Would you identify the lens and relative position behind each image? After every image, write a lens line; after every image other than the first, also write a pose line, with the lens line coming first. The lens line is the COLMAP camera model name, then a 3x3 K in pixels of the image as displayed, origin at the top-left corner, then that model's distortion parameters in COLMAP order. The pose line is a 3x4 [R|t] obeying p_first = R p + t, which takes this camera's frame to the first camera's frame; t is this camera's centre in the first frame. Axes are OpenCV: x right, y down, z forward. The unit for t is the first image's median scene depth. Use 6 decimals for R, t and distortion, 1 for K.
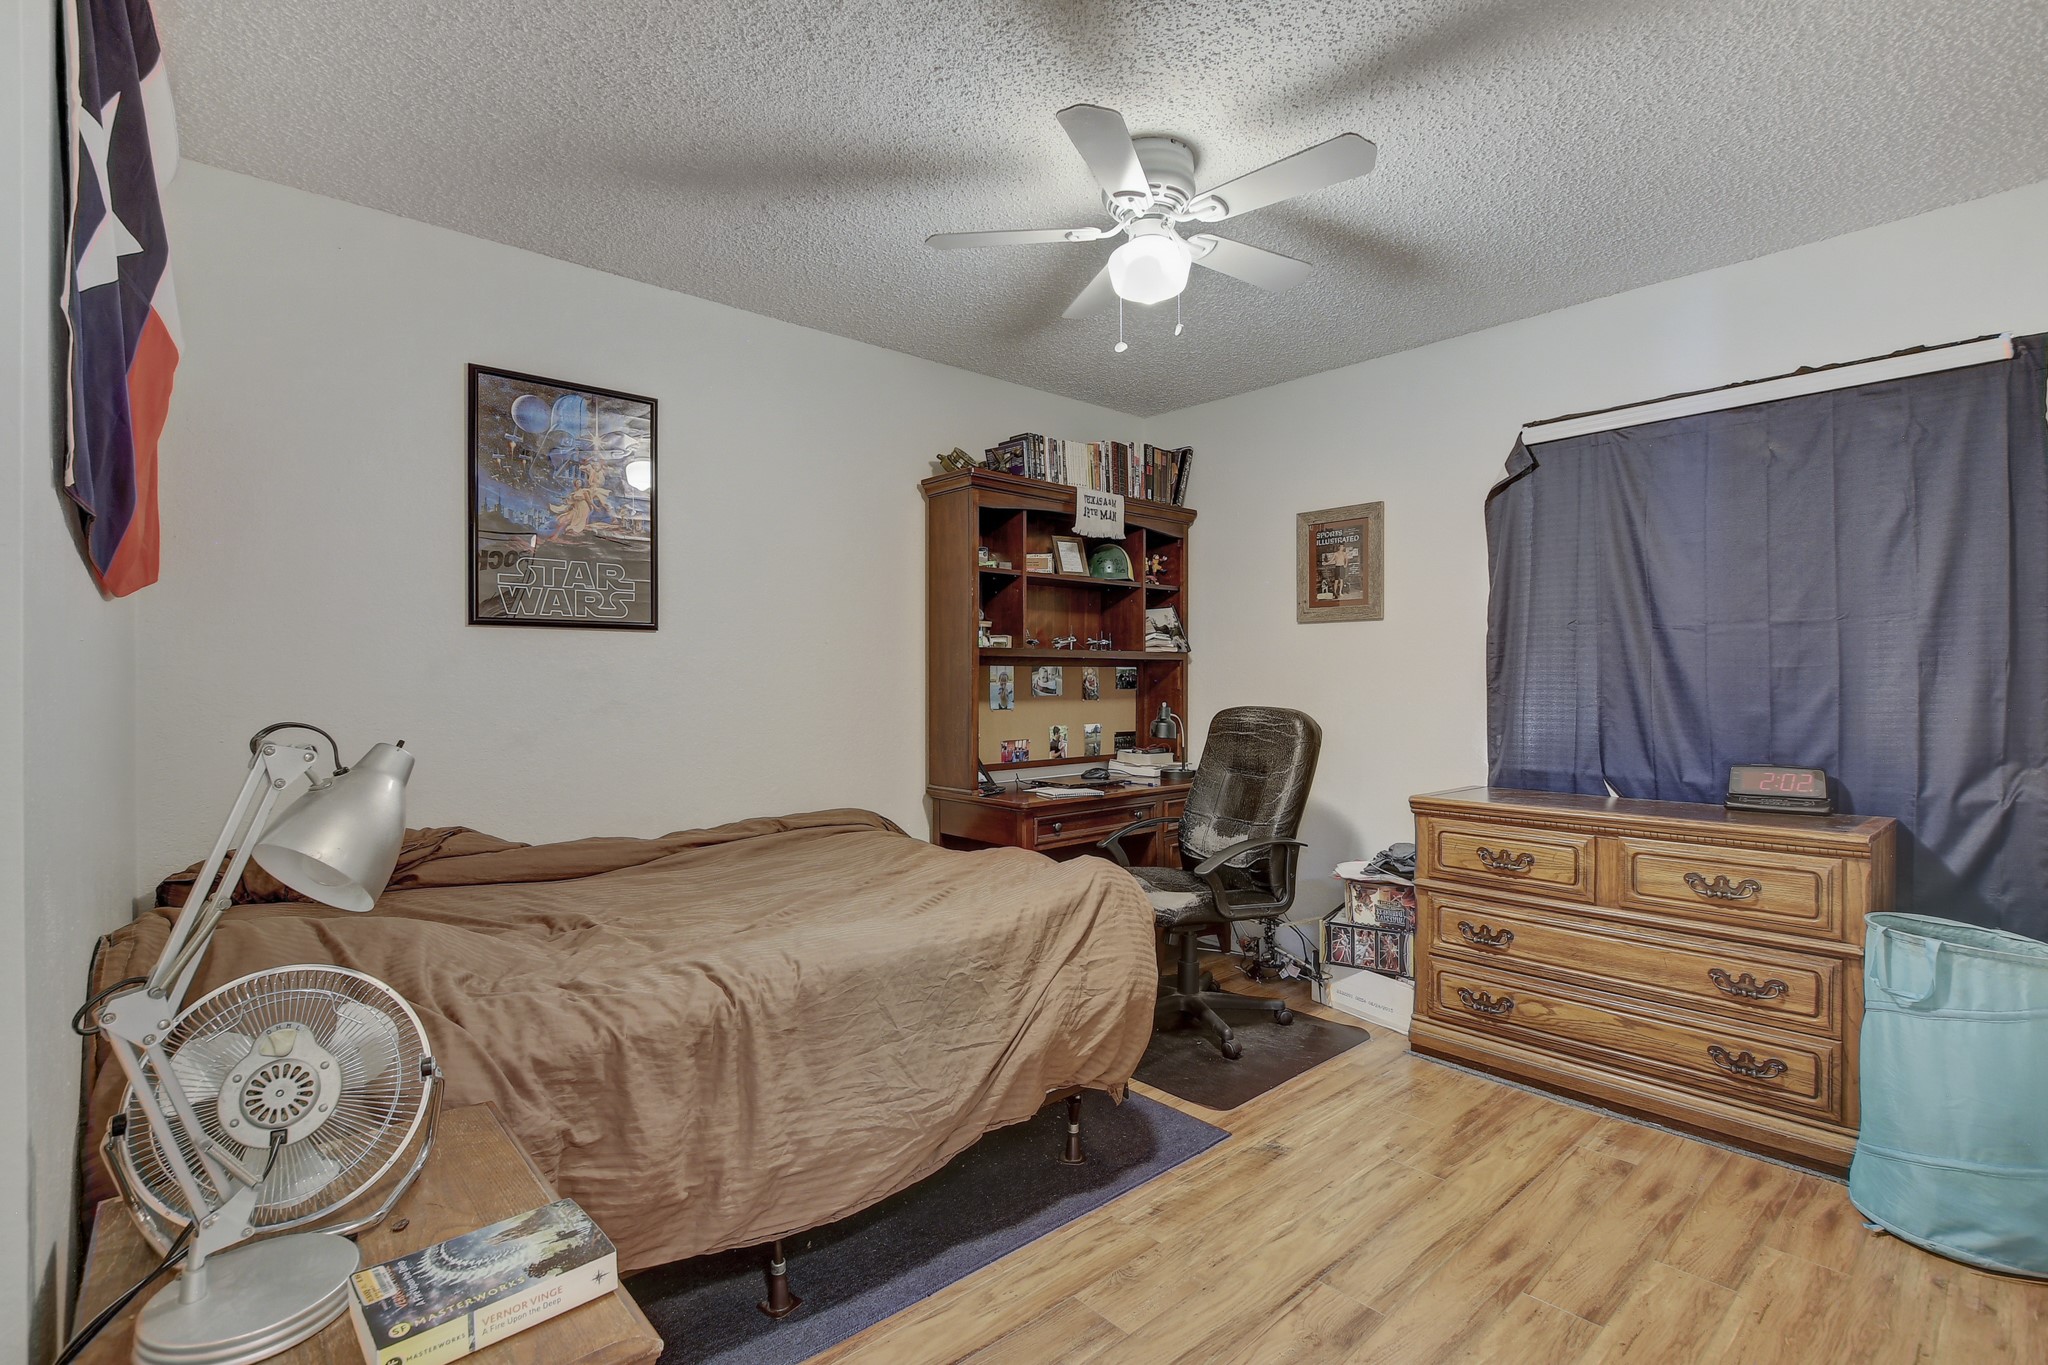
lens RADIAL K [[961.5, 0, 1026.1], [0, 961.5, 681.8], [0, 0, 1]] dist [-0.024430, 0.004437]
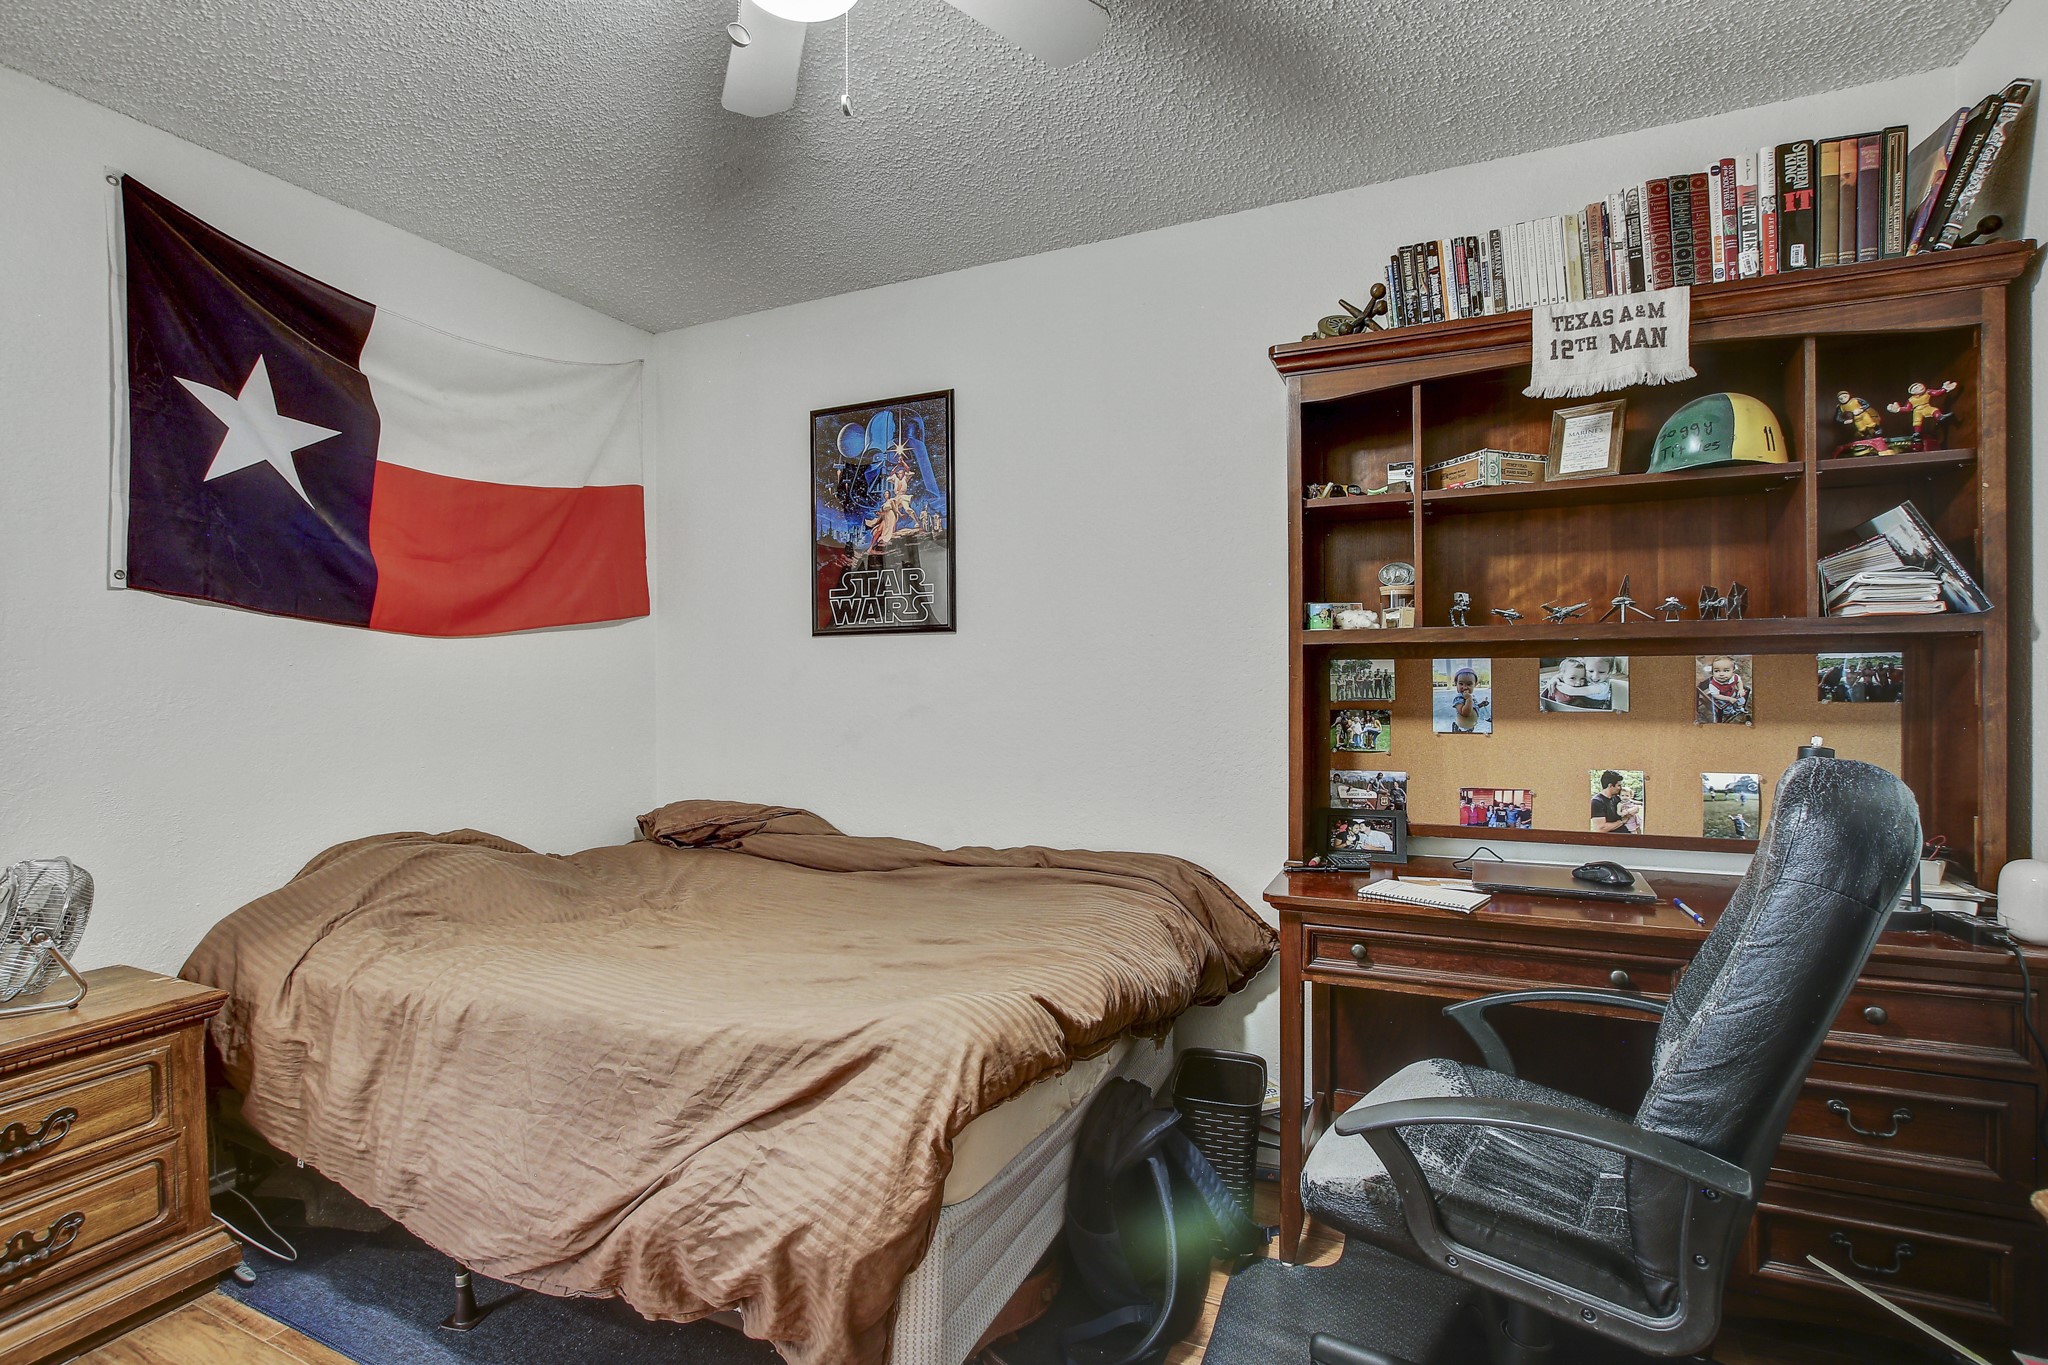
lens RADIAL K [[961.5, 0, 1026.5], [0, 961.5, 681.5], [0, 0, 1]] dist [-0.024430, 0.004437]
pose [[0.389126, 0.000876, -0.921184, 0.404485], [0.002868, 0.999994, 0.002163, -0.004542], [0.921180, -0.003483, 0.389121, 0.534606]]
